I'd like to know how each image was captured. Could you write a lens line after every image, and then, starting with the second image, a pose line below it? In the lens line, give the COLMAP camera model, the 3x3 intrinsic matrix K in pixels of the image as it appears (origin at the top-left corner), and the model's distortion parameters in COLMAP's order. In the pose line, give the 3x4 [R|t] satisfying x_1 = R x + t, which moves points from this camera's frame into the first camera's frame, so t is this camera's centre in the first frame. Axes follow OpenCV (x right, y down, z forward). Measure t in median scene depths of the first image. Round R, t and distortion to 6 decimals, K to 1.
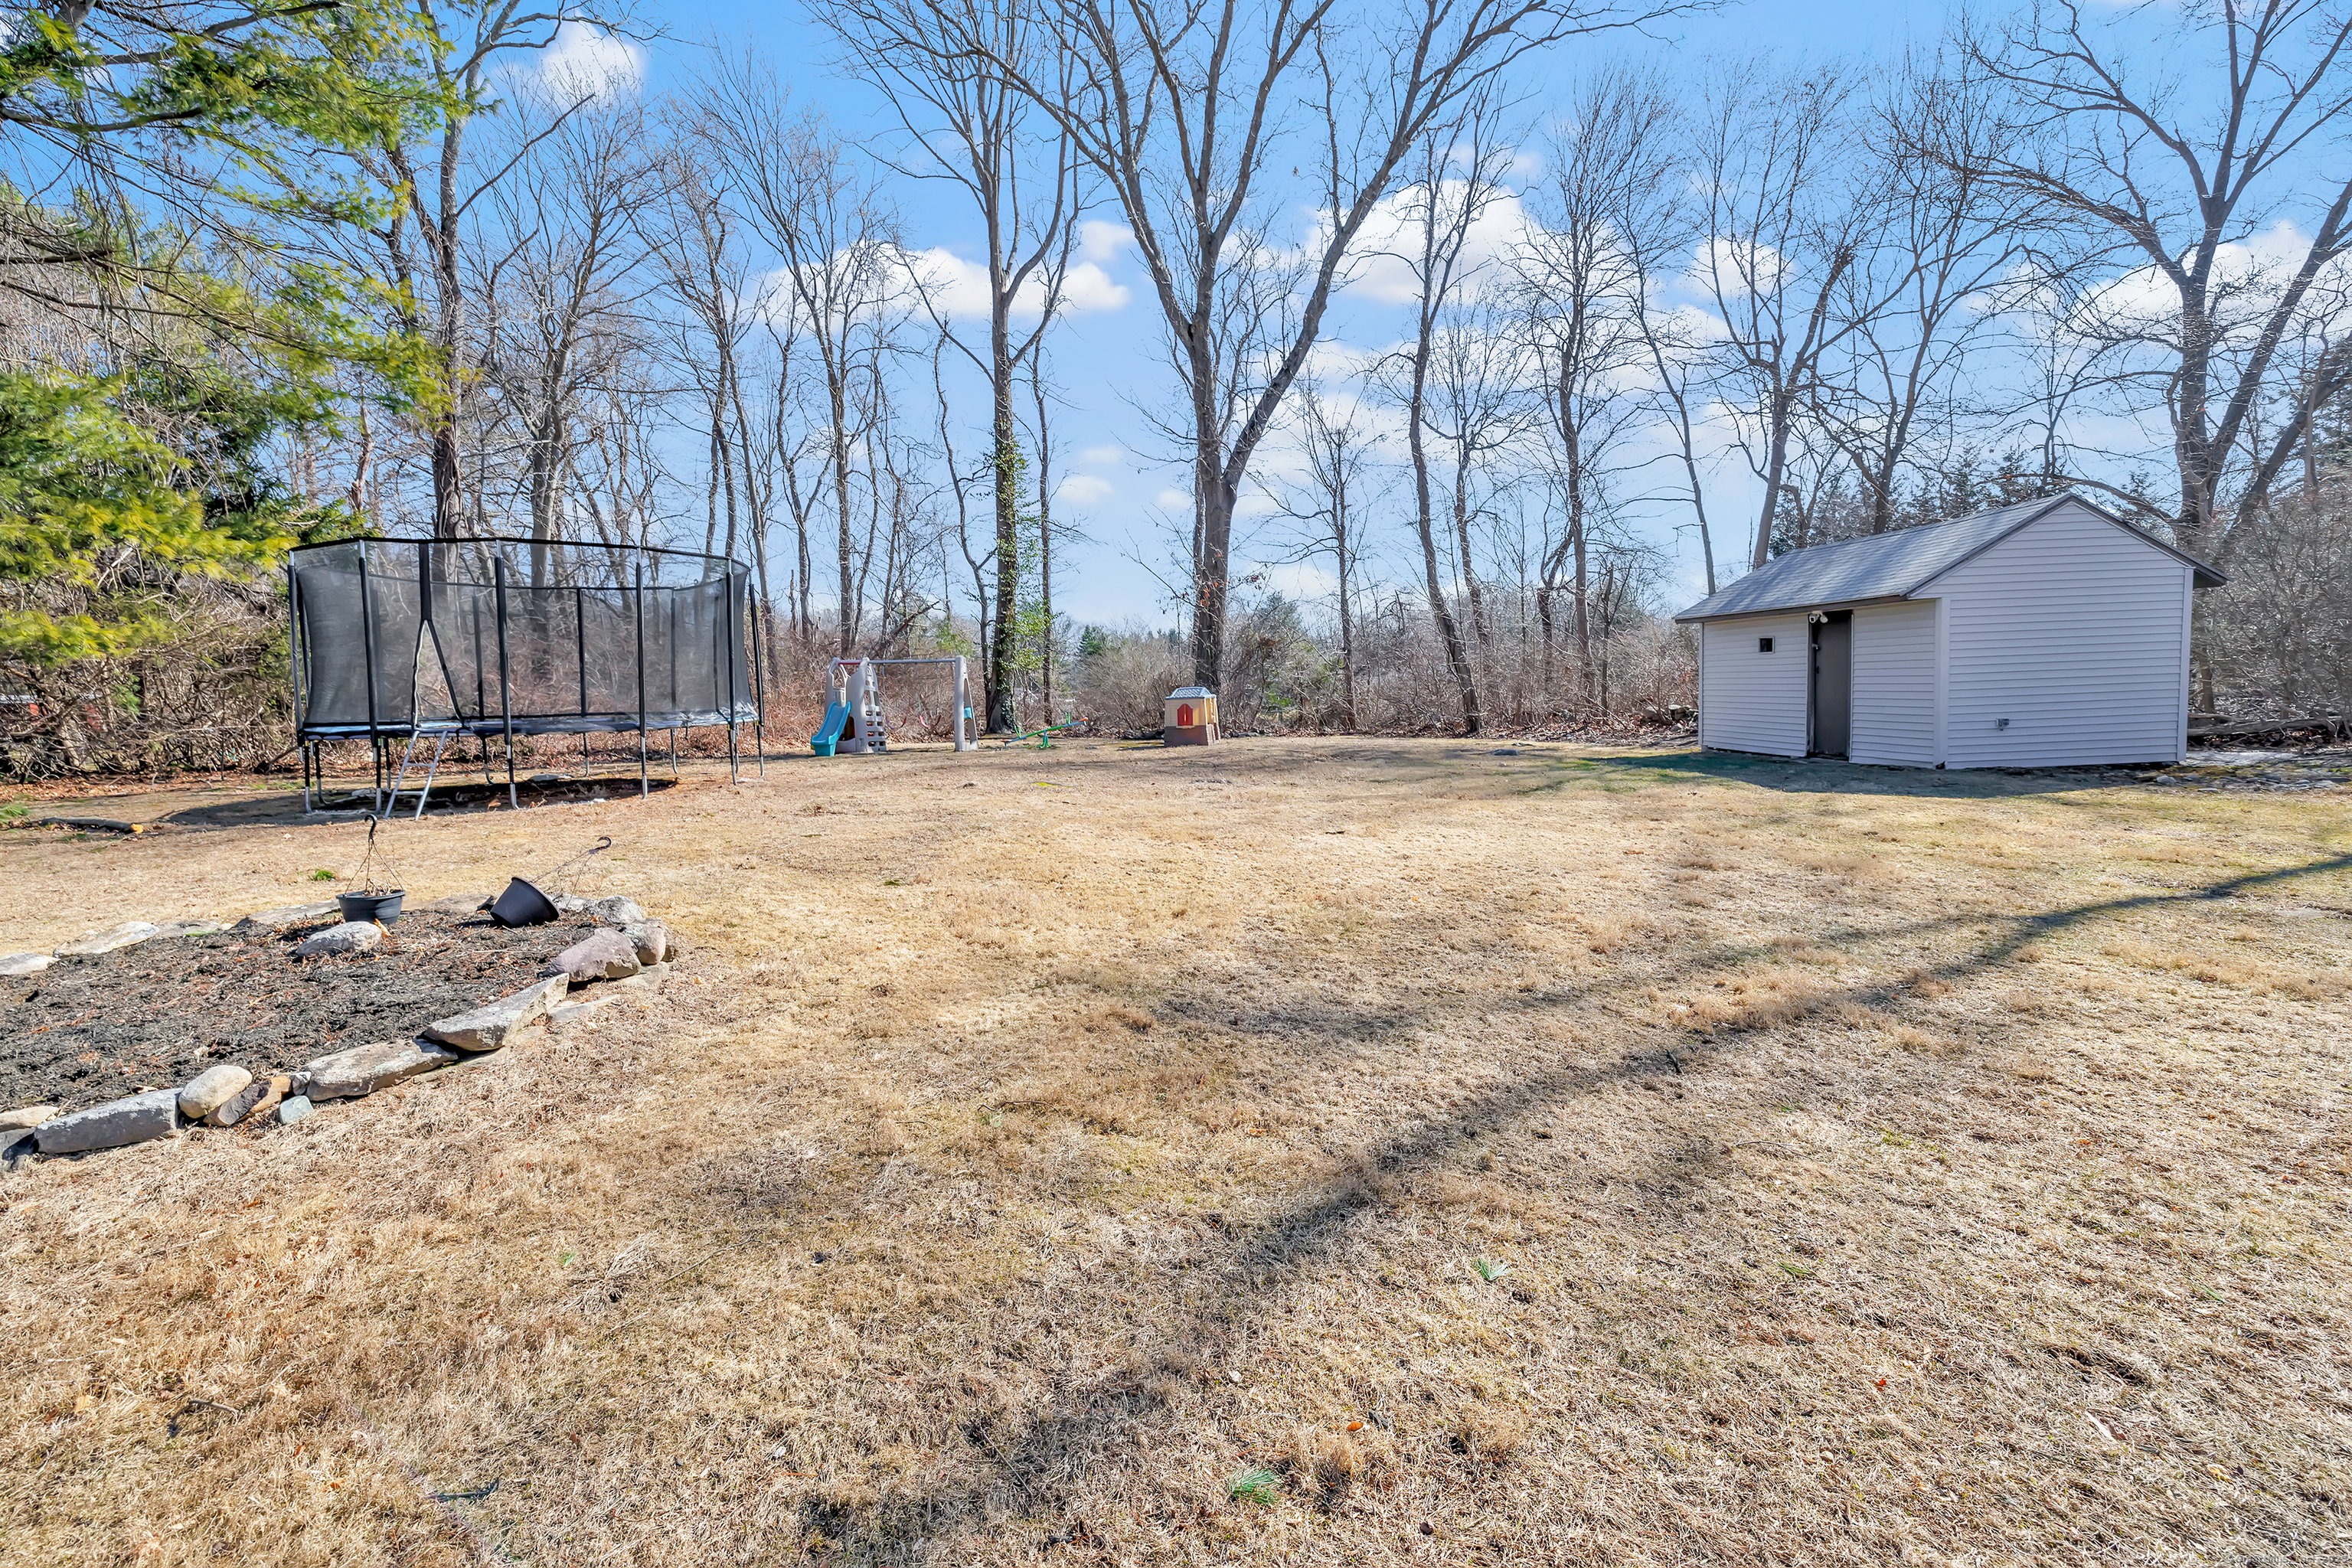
lens RADIAL K [[1009.2, 0, 1141.5], [0, 1009.2, 777.5], [0, 0, 1]] dist [0.000847, 0.000137]
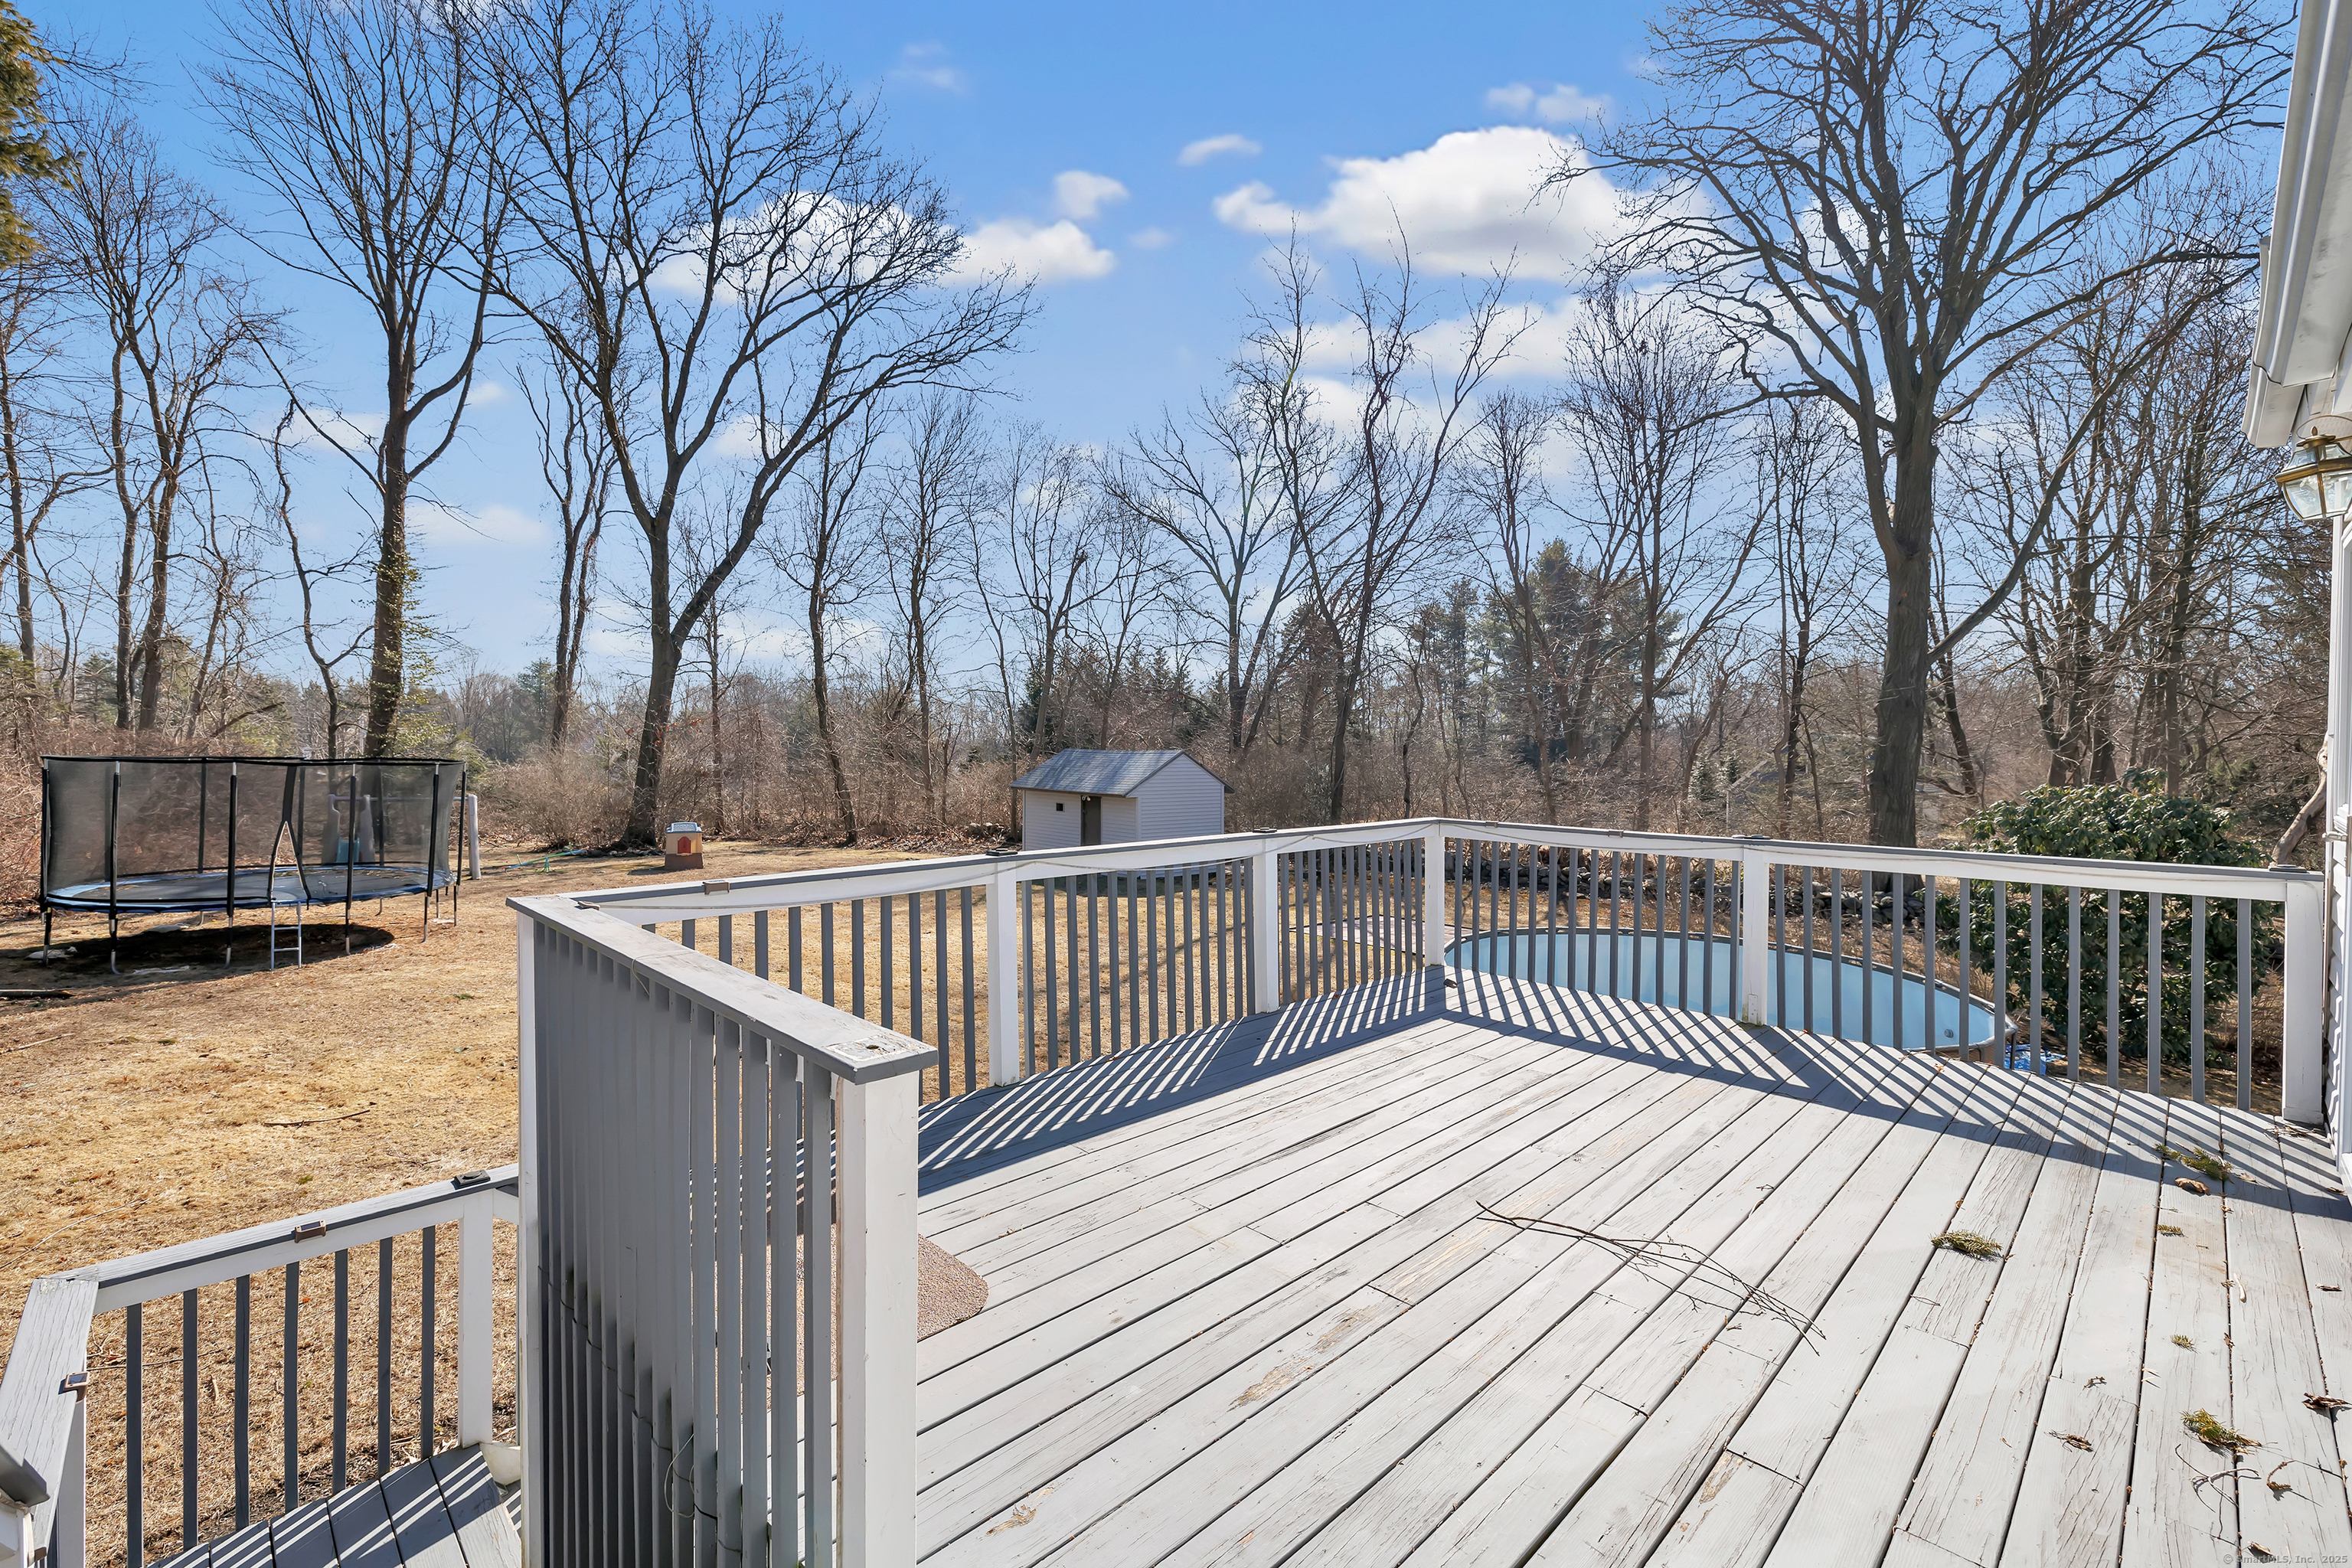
lens RADIAL K [[1009.2, 0, 1163.8], [0, 1009.2, 762.8], [0, 0, 1]] dist [0.000847, 0.000137]
pose [[0.756486, 0.038520, 0.652875, -0.265262], [0.018275, 0.996629, -0.079978, -0.041030], [-0.653755, 0.072434, 0.753232, -0.304355]]
